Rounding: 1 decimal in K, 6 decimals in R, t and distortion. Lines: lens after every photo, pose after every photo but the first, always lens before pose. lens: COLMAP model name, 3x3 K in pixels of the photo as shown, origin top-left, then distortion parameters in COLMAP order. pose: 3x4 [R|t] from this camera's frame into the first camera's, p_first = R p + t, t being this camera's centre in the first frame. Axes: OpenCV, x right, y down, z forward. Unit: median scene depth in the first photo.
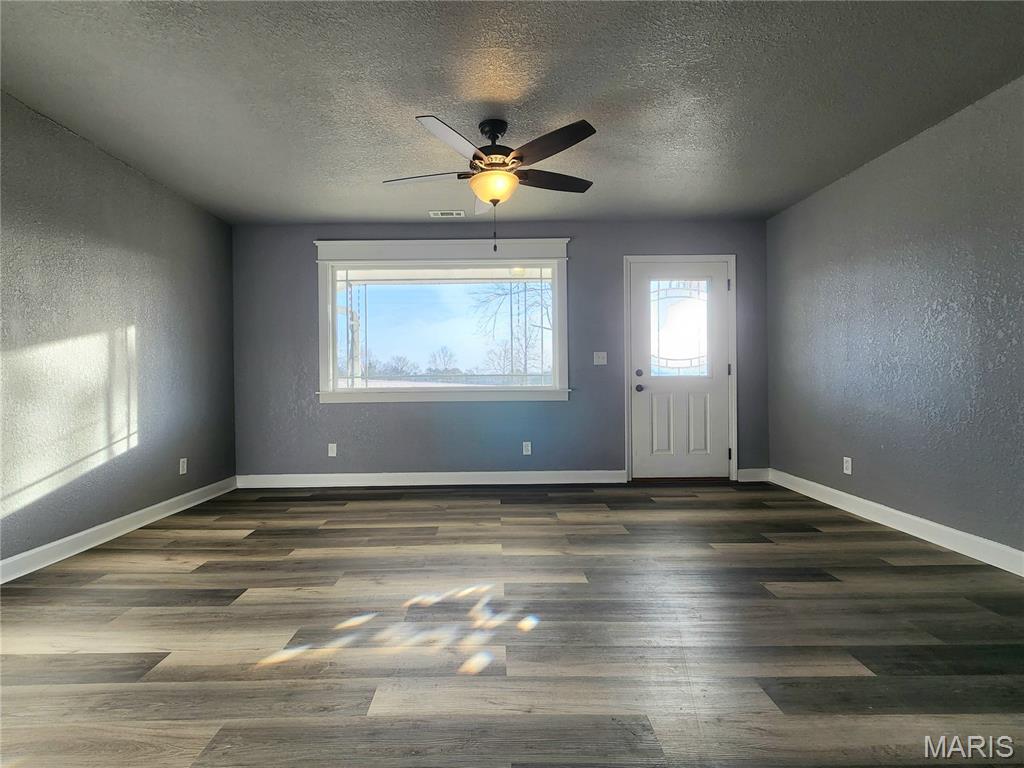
lens RADIAL K [[511.2, 0, 512.0], [0, 511.2, 384.0], [0, 0, 1]] dist [-0.000880, -0.000414]
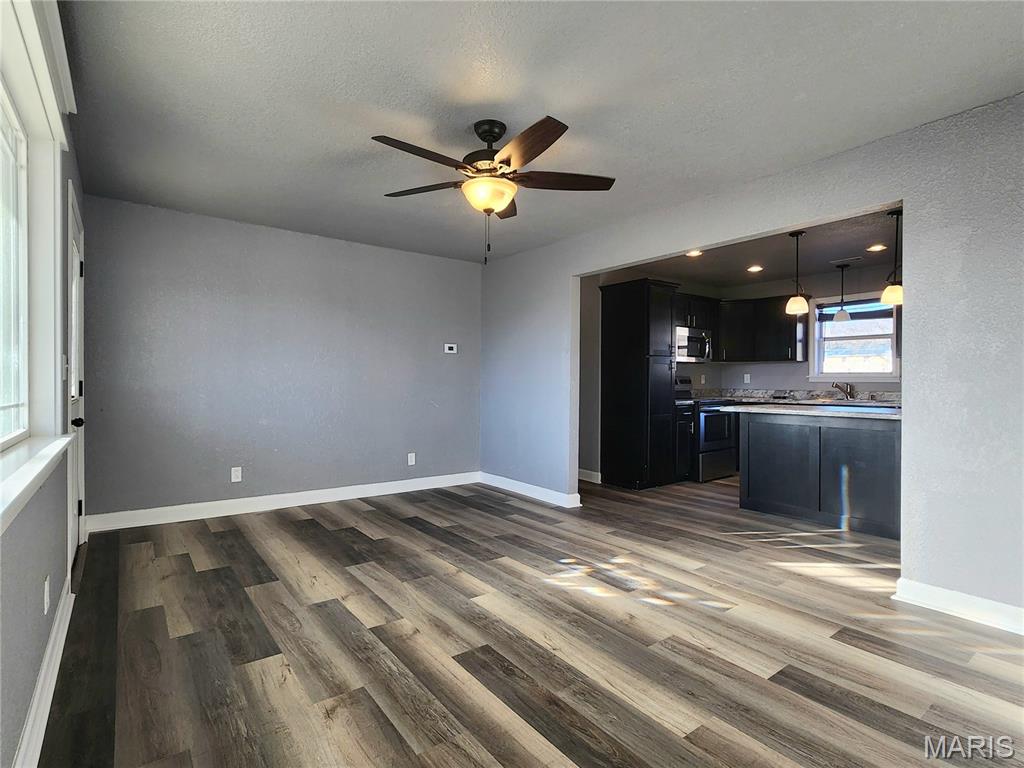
lens RADIAL K [[511.2, 0, 512.0], [0, 511.2, 384.0], [0, 0, 1]] dist [-0.000880, -0.000414]
pose [[-0.606532, 0.003470, 0.795052, -0.879431], [0.009160, 0.999955, 0.002623, -0.054193], [-0.795007, 0.008874, -0.606536, 1.736122]]
